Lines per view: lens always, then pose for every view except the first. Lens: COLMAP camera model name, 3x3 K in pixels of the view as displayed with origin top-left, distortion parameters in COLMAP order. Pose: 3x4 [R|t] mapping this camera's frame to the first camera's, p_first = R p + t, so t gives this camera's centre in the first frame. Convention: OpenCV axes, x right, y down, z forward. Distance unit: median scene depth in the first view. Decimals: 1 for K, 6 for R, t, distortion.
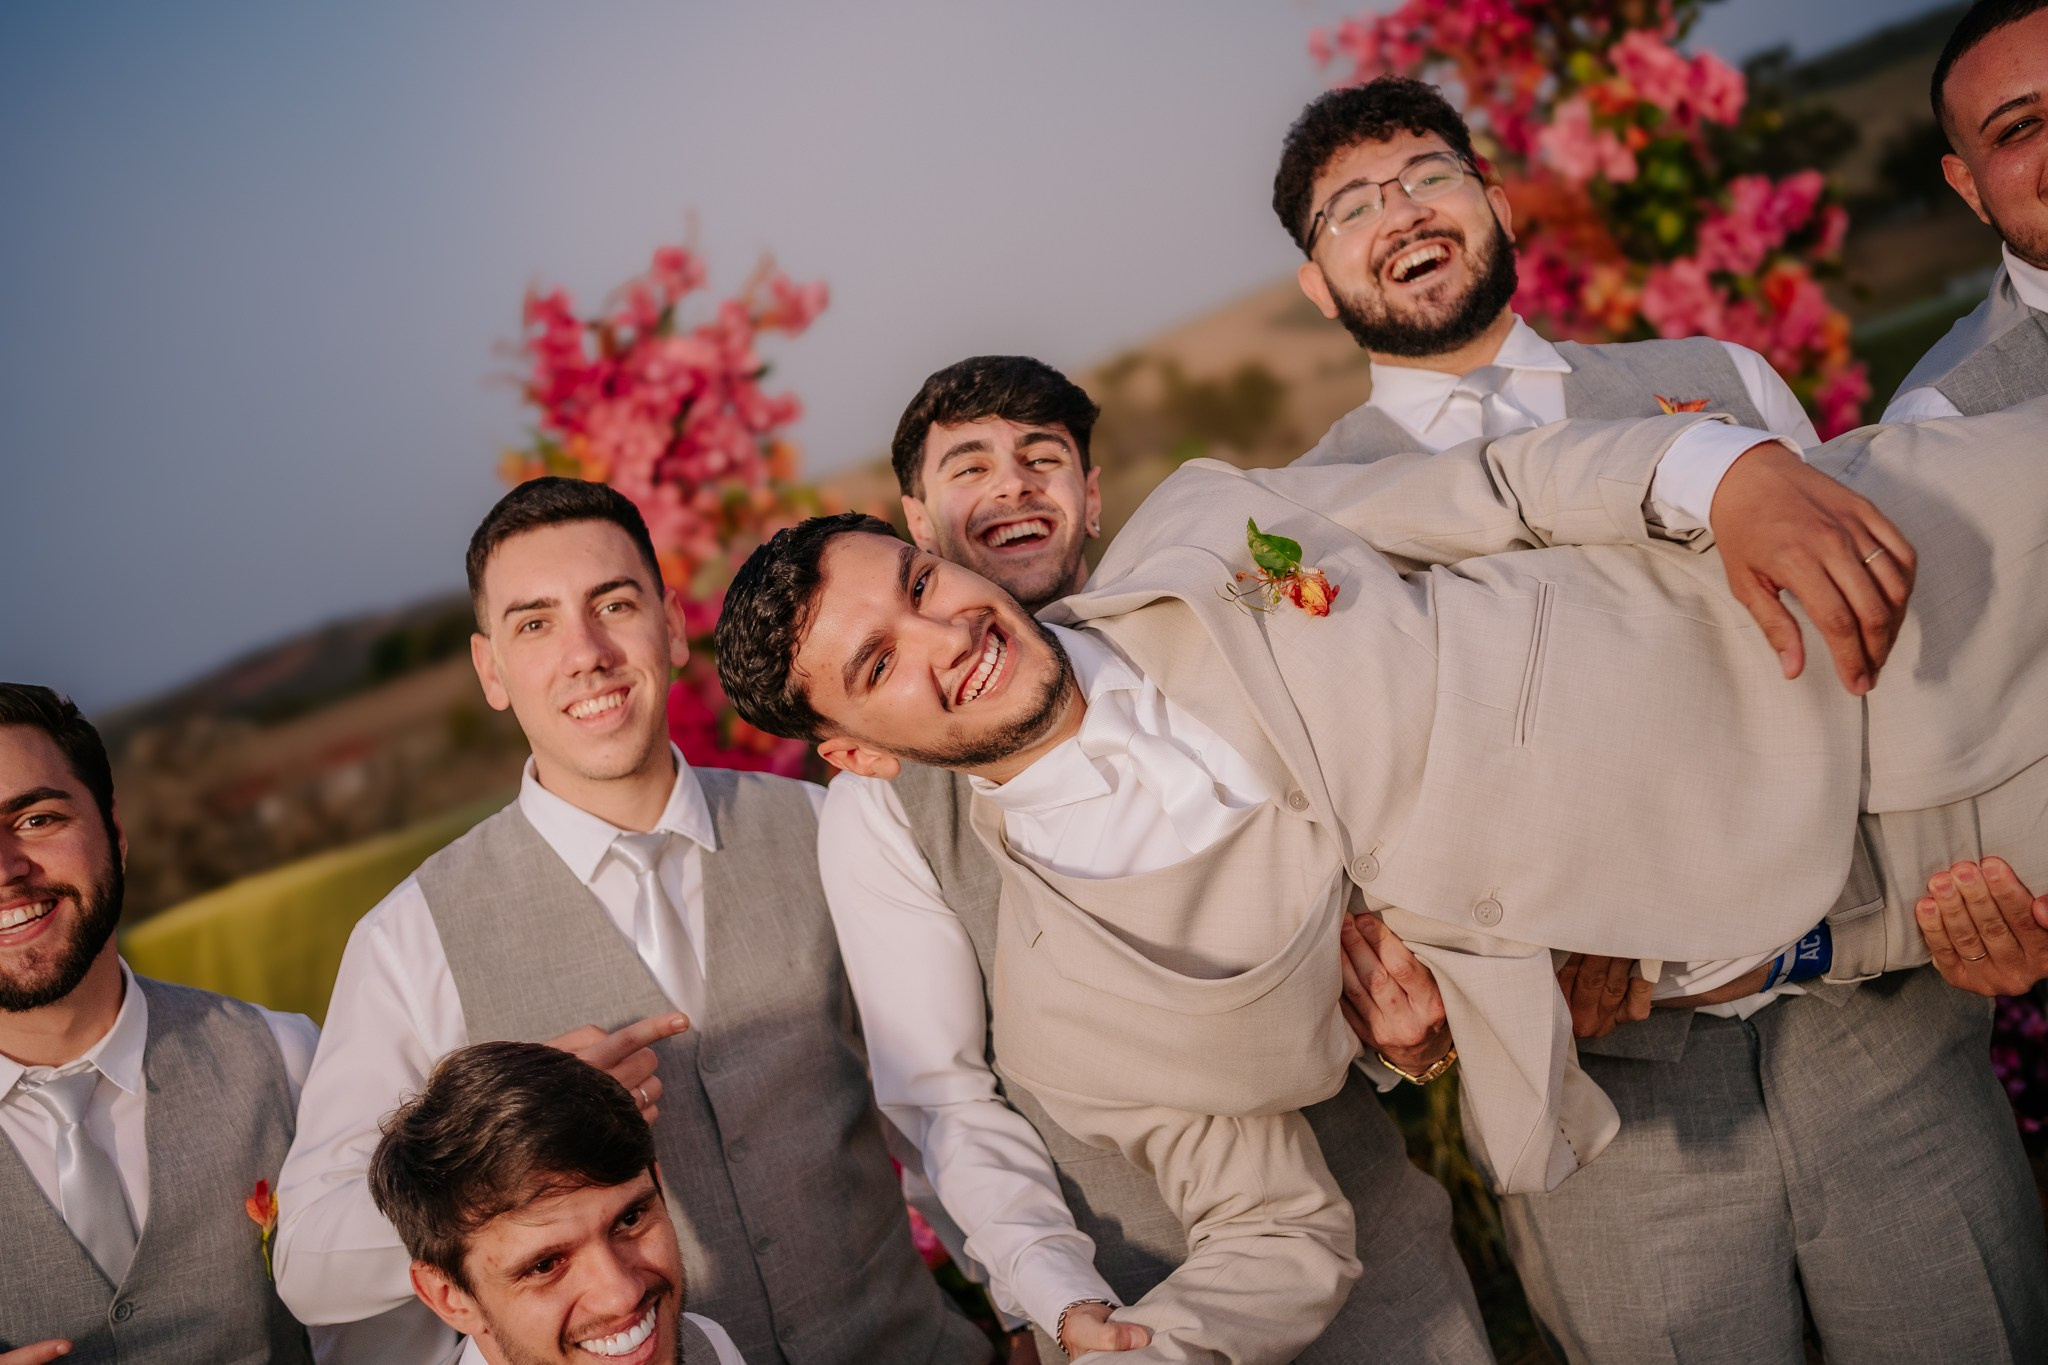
lens RADIAL K [[2091.9, 0, 1036.5], [0, 2091.9, 673.1], [0, 0, 1]] dist [0.007527, 0.000000]
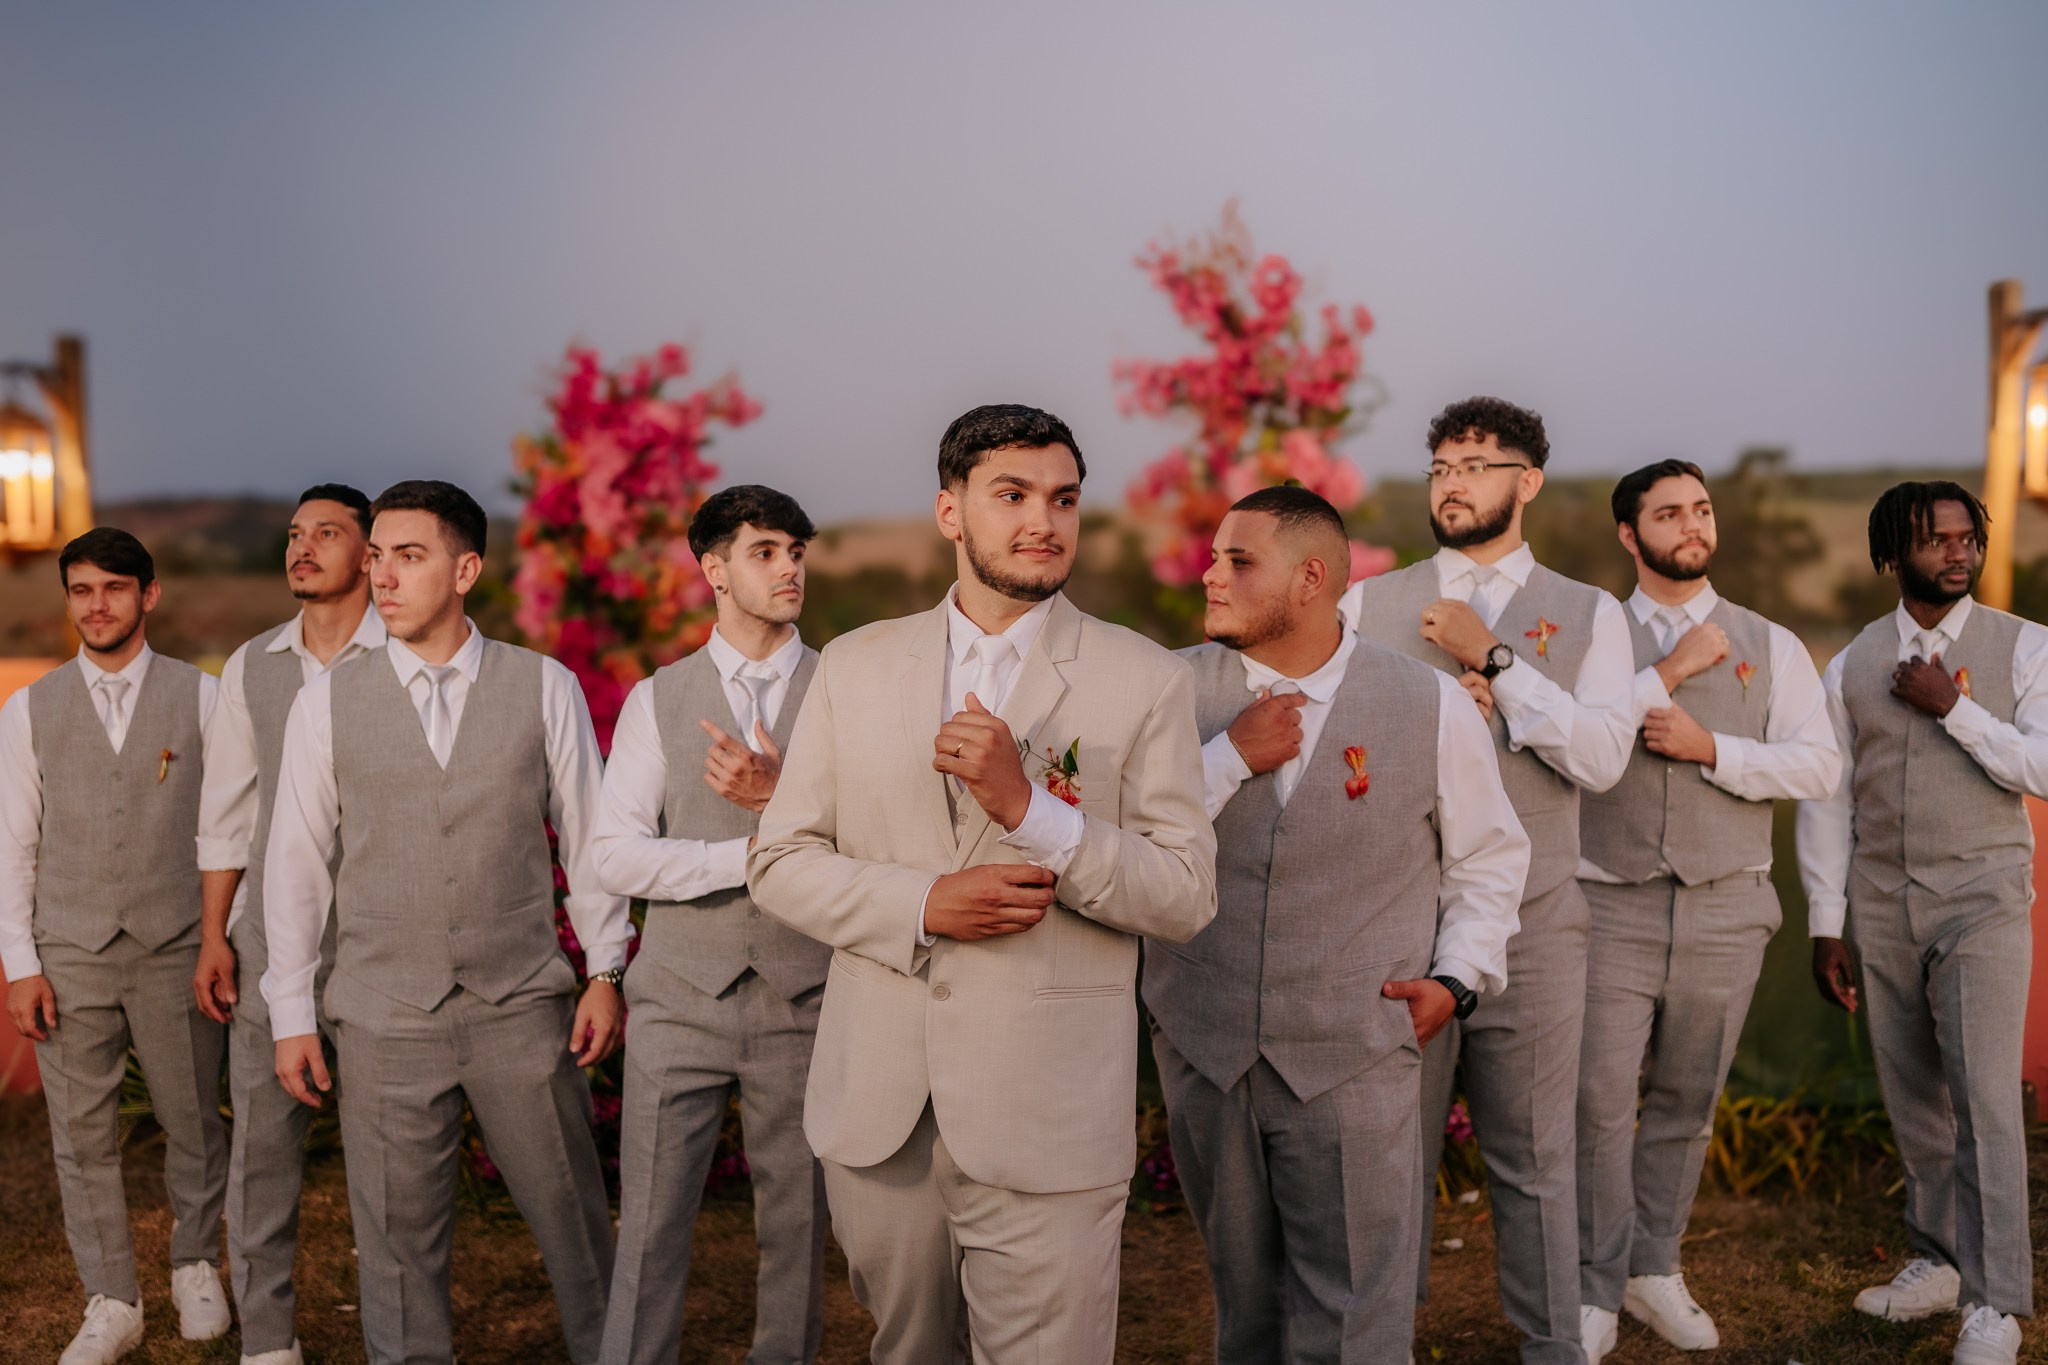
lens RADIAL K [[2091.9, 0, 1034.1], [0, 2091.9, 712.0], [0, 0, 1]] dist [0.007527, 0.000000]
pose [[0.941880, 0.333628, 0.039429, 0.099106], [-0.331602, 0.942086, -0.050137, 0.035665], [-0.053872, 0.034149, 0.997964, -0.516246]]
